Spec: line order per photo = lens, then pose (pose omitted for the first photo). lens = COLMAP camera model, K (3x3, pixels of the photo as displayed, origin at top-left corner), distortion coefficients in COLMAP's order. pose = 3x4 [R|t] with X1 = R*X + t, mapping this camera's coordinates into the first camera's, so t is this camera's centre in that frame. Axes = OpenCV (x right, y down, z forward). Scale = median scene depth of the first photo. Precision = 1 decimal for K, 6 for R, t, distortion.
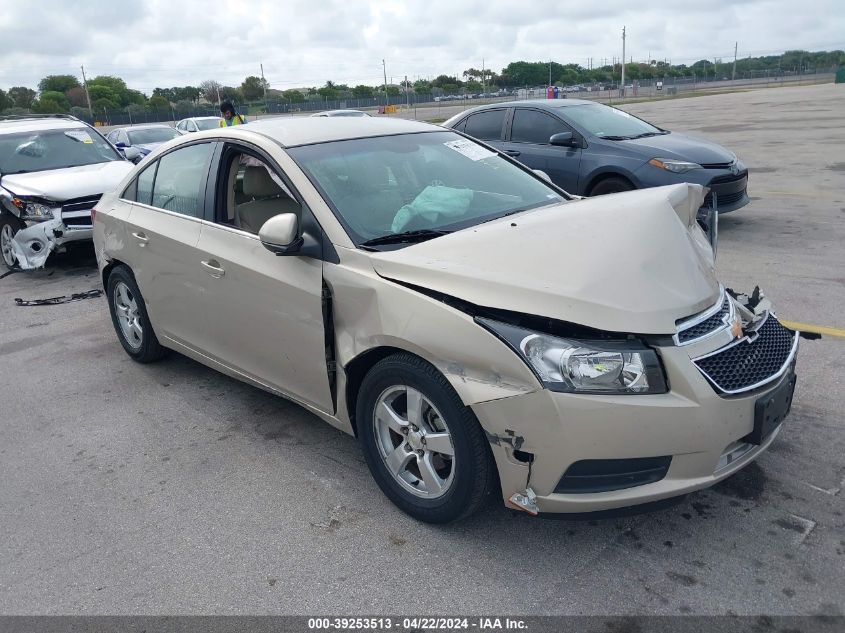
lens RADIAL K [[681.3, 0, 417.8], [0, 681.3, 317.0], [0, 0, 1]] dist [-0.008629, 0.006302]
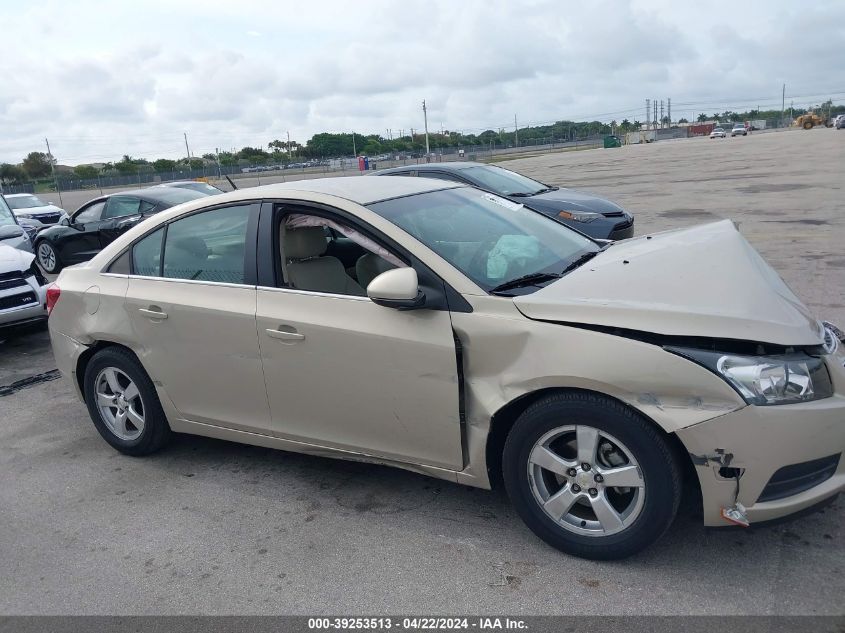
lens RADIAL K [[681.3, 0, 413.6], [0, 681.3, 319.7], [0, 0, 1]] dist [-0.008629, 0.006302]
pose [[0.959543, -0.083657, 0.268848, -0.424993], [0.108279, 0.991050, -0.078076, -0.000627], [-0.259910, 0.104028, 0.960013, 0.066935]]
